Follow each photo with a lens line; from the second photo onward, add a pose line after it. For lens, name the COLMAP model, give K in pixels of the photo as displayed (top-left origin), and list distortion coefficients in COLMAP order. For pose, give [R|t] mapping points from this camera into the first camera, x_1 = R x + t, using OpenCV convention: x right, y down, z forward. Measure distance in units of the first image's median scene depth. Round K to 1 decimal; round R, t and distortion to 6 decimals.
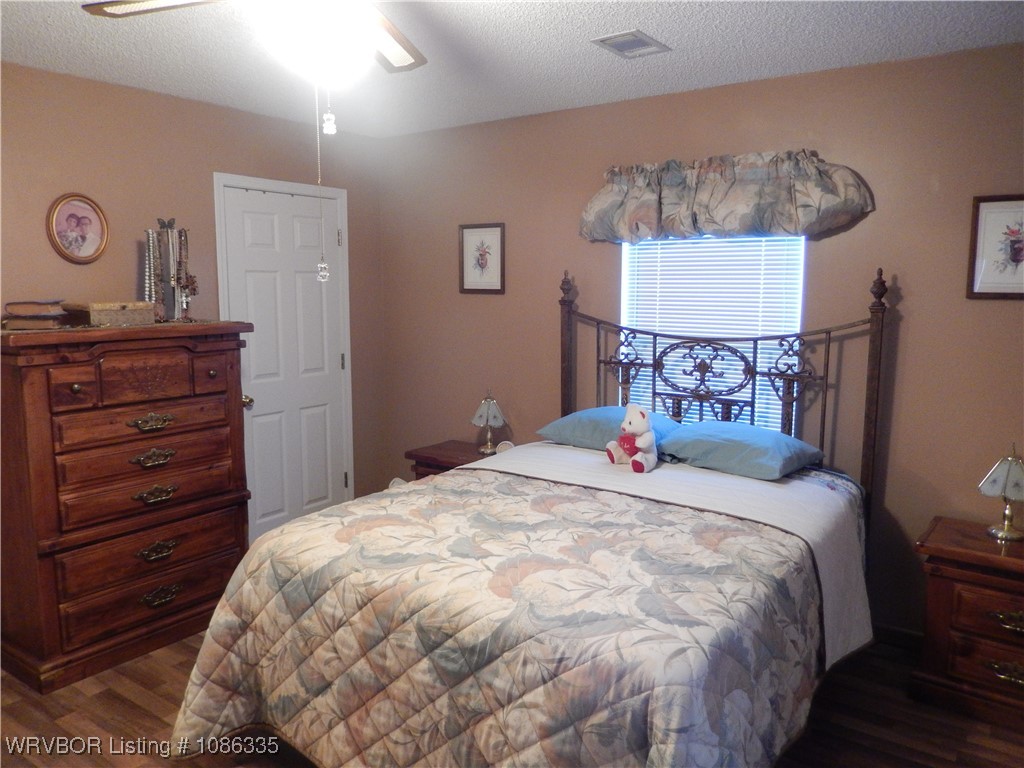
lens RADIAL K [[766.5, 0, 511.5], [0, 766.5, 381.8], [0, 0, 1]] dist [-0.005984, -0.004394]
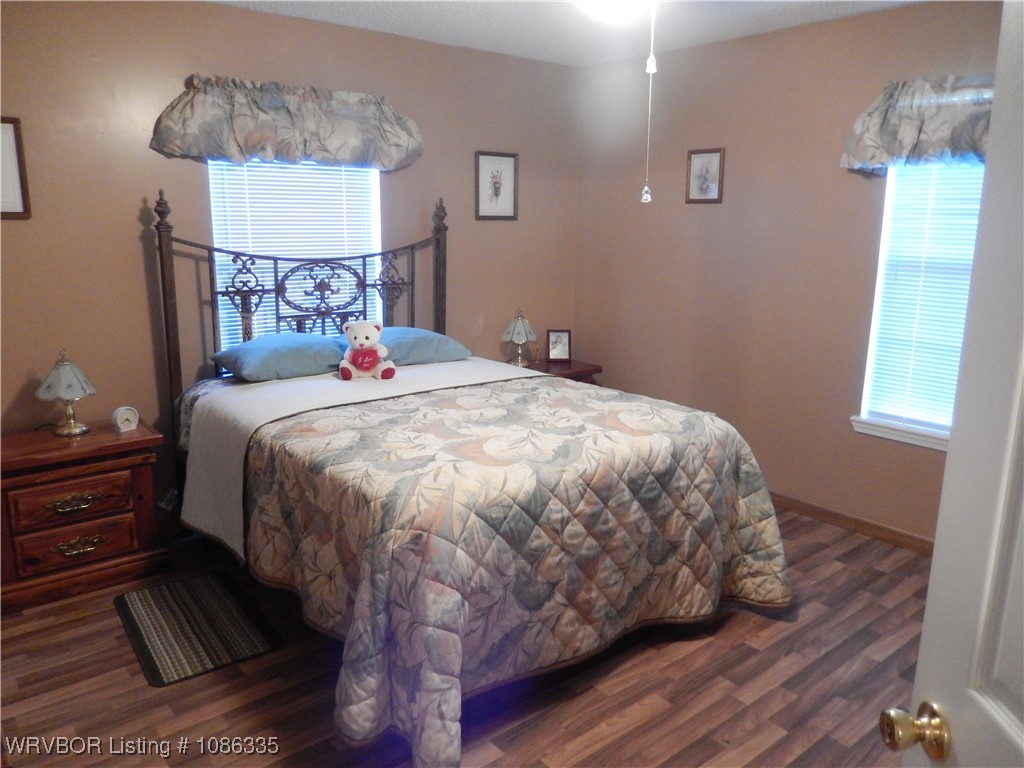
lens RADIAL K [[766.5, 0, 511.5], [0, 766.5, 381.8], [0, 0, 1]] dist [-0.005984, -0.004394]
pose [[0.261867, -0.202916, 0.943531, -0.752667], [0.115066, 0.977238, 0.178230, -0.050735], [-0.958220, 0.061895, 0.279255, 0.461122]]
